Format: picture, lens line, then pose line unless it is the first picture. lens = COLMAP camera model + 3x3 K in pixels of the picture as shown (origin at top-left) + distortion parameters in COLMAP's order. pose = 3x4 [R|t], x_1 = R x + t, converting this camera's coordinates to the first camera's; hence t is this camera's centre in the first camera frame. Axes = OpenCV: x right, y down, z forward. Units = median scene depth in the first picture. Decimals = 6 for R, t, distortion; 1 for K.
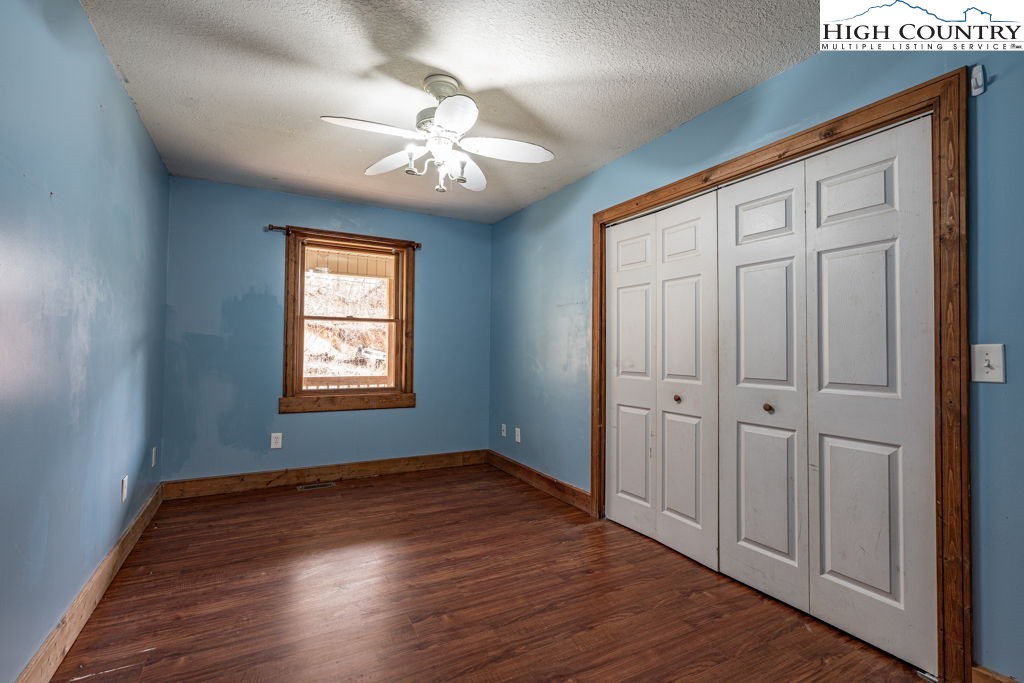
lens RADIAL K [[474.9, 0, 517.1], [0, 474.9, 341.5], [0, 0, 1]] dist [0.007011, 0.000490]
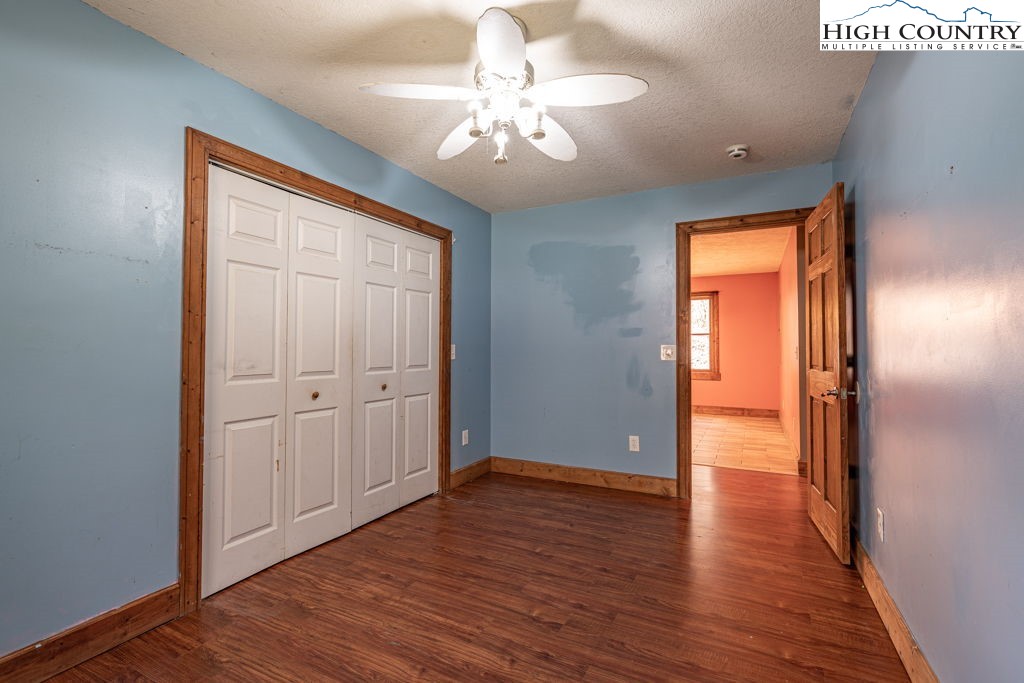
lens RADIAL K [[474.9, 0, 507.8], [0, 474.9, 343.1], [0, 0, 1]] dist [0.007011, 0.000490]
pose [[-0.561179, 0.001542, 0.827693, -0.559828], [-0.021978, 0.999618, -0.016764, 0.013756], [-0.827403, -0.027599, -0.560931, 0.955222]]
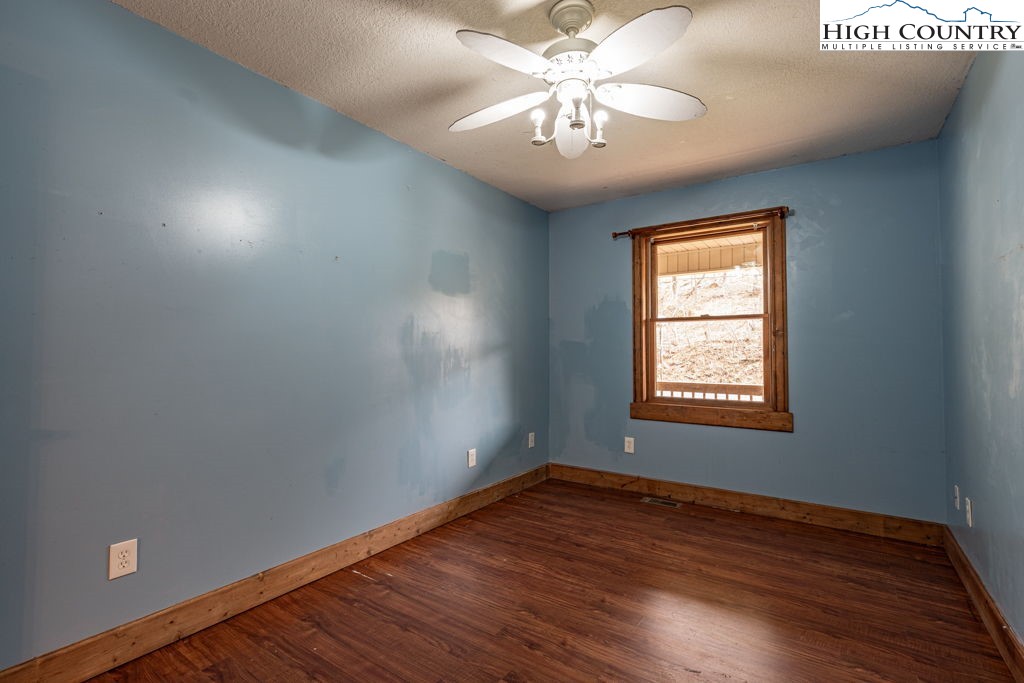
lens RADIAL K [[474.9, 0, 506.6], [0, 474.9, 342.0], [0, 0, 1]] dist [0.007011, 0.000490]
pose [[0.444239, -0.029419, -0.895425, 0.316182], [0.019265, 0.999543, -0.023282, 0.010912], [0.895701, -0.006908, 0.444603, 0.365720]]
